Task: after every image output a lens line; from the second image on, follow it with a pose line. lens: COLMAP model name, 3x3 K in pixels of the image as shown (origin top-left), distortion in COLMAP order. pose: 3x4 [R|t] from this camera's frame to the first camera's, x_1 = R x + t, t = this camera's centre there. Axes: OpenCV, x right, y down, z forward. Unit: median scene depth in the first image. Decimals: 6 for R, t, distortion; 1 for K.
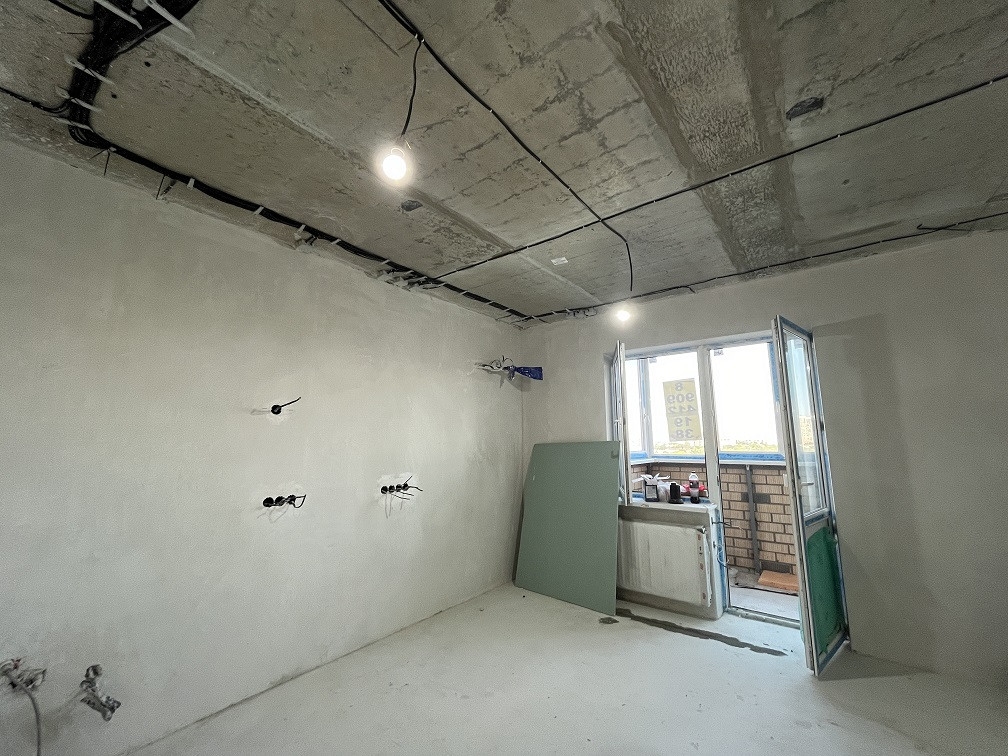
lens RADIAL K [[406.8, 0, 503.9], [0, 406.8, 380.9], [0, 0, 1]] dist [-0.002658, 0.000121]
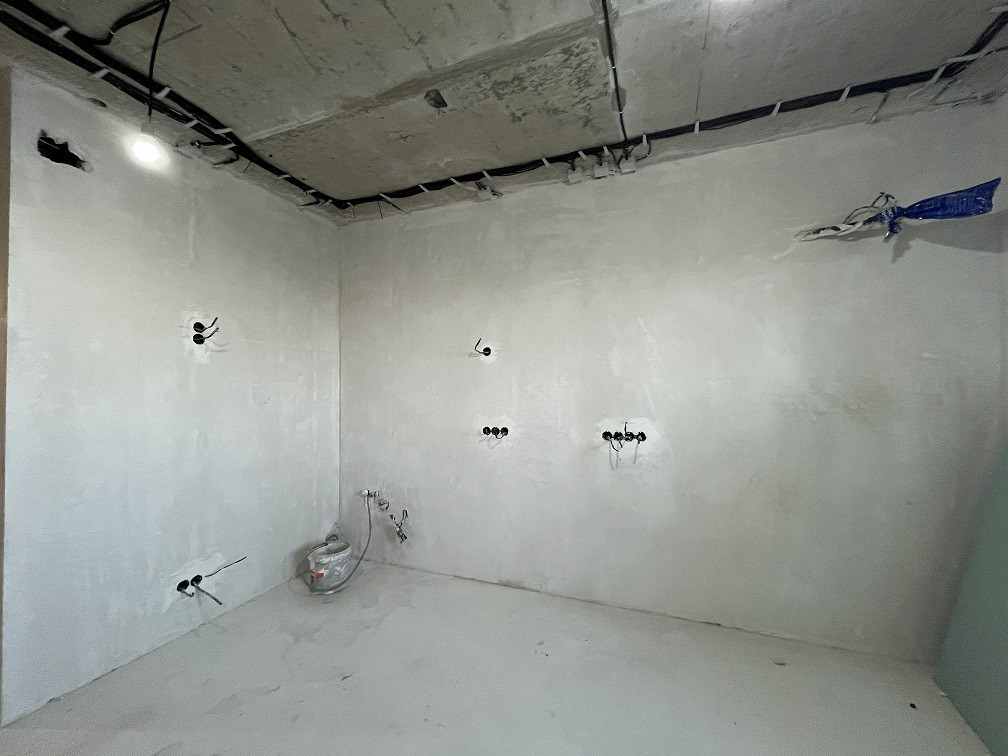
lens RADIAL K [[406.8, 0, 503.9], [0, 406.8, 380.9], [0, 0, 1]] dist [-0.002658, 0.000121]
pose [[0.278516, -0.011633, -0.960361, 0.466367], [0.146775, 0.988697, 0.030591, 0.106839], [0.949150, -0.149477, 0.277075, 0.619267]]
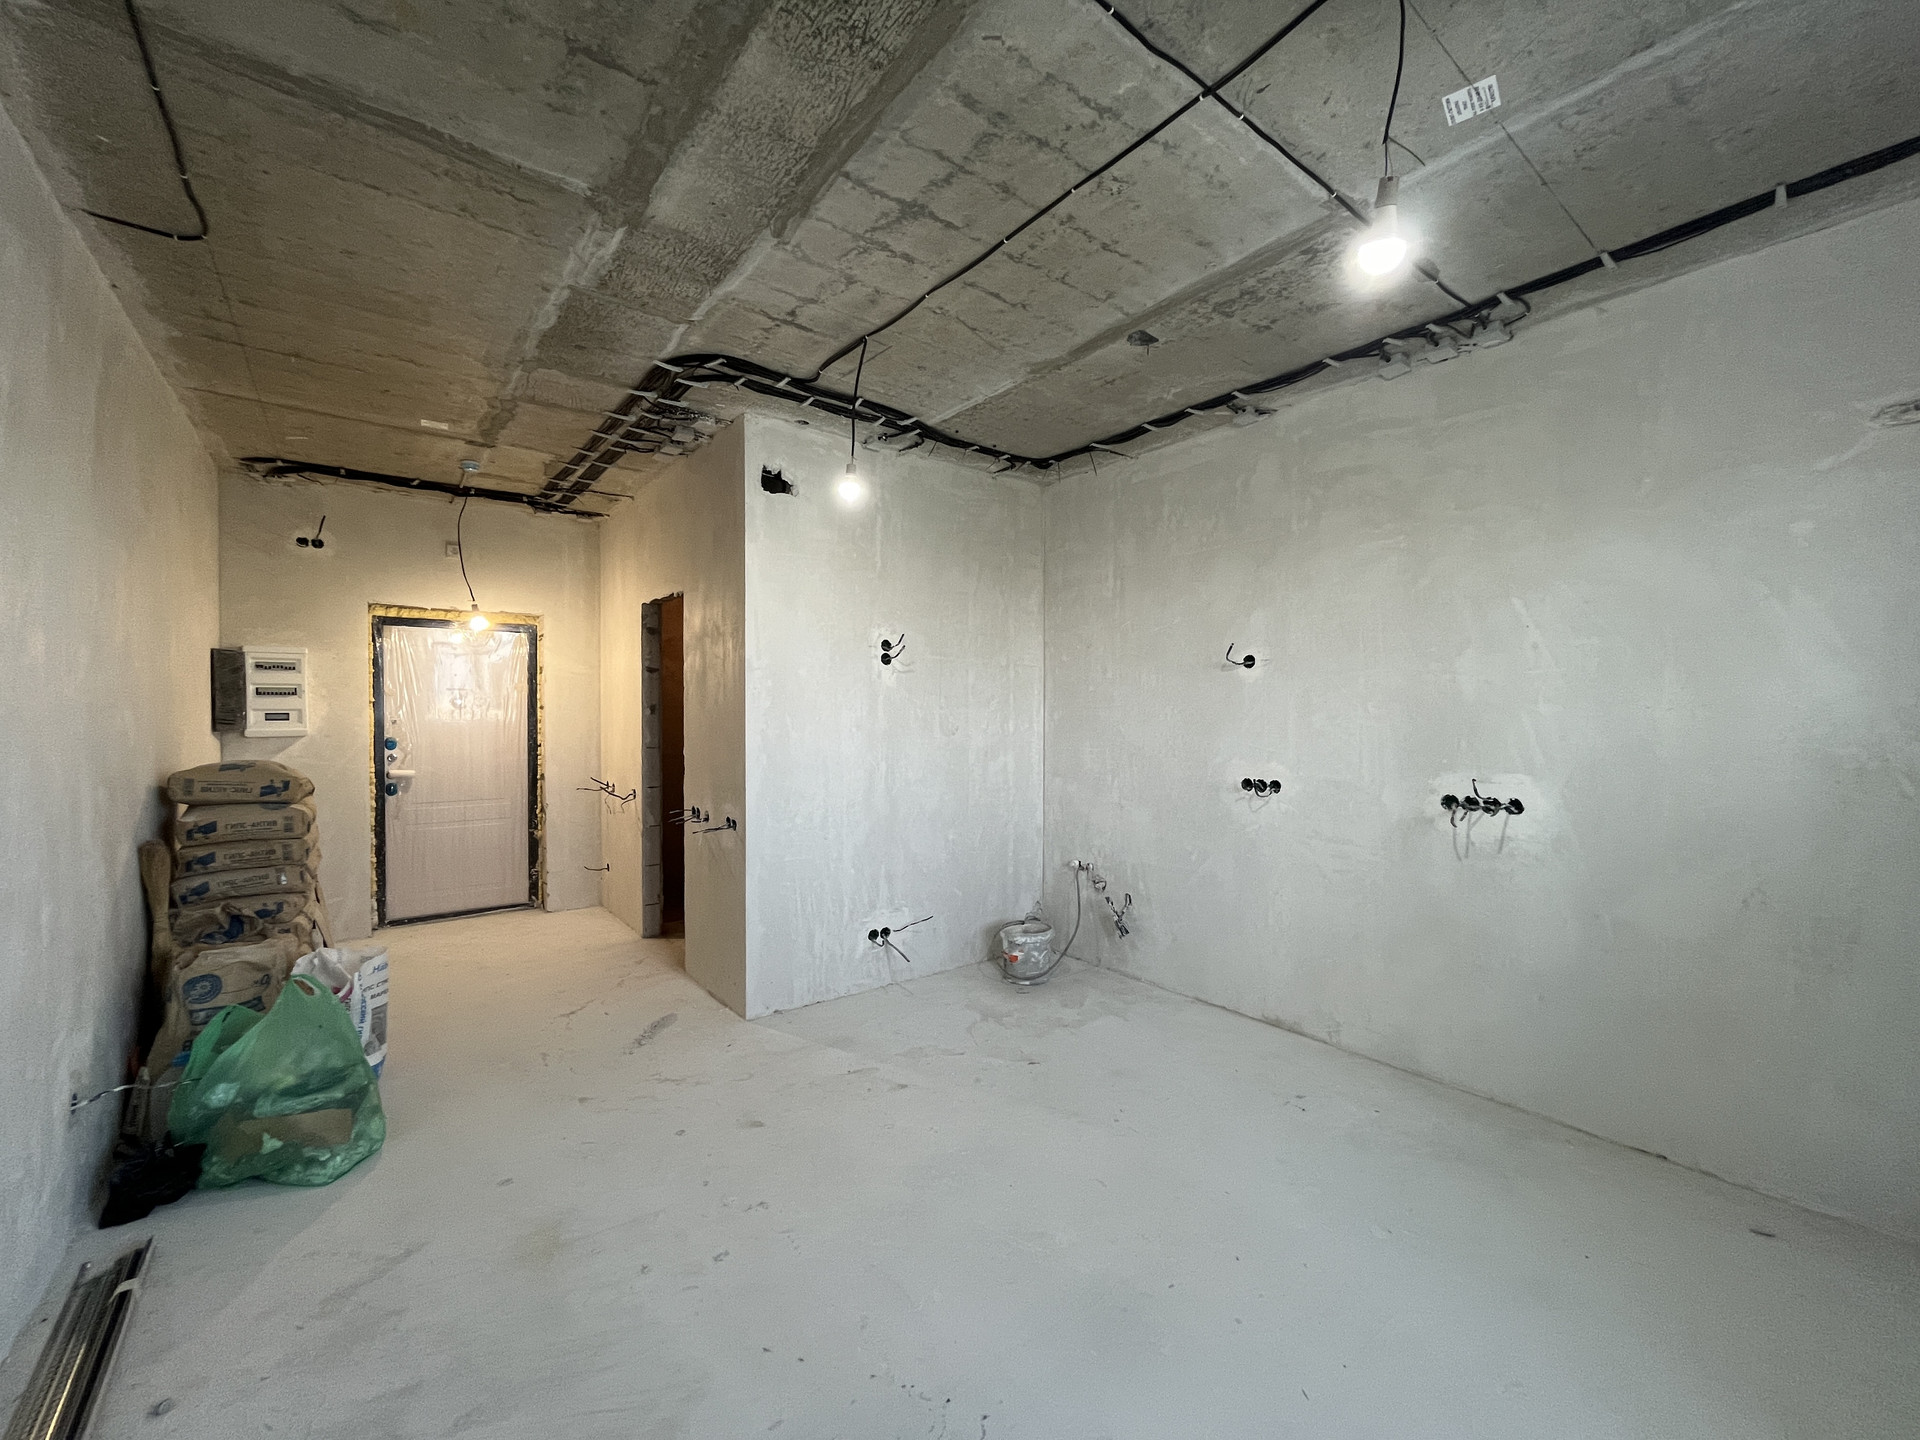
lens RADIAL K [[774.8, 0, 959.7], [0, 774.8, 725.5], [0, 0, 1]] dist [-0.002658, 0.000121]
pose [[-0.247517, 0.021344, -0.968648, 0.787689], [0.143424, 0.989550, -0.014844, 0.112332], [0.958209, -0.142602, -0.247991, 0.716247]]
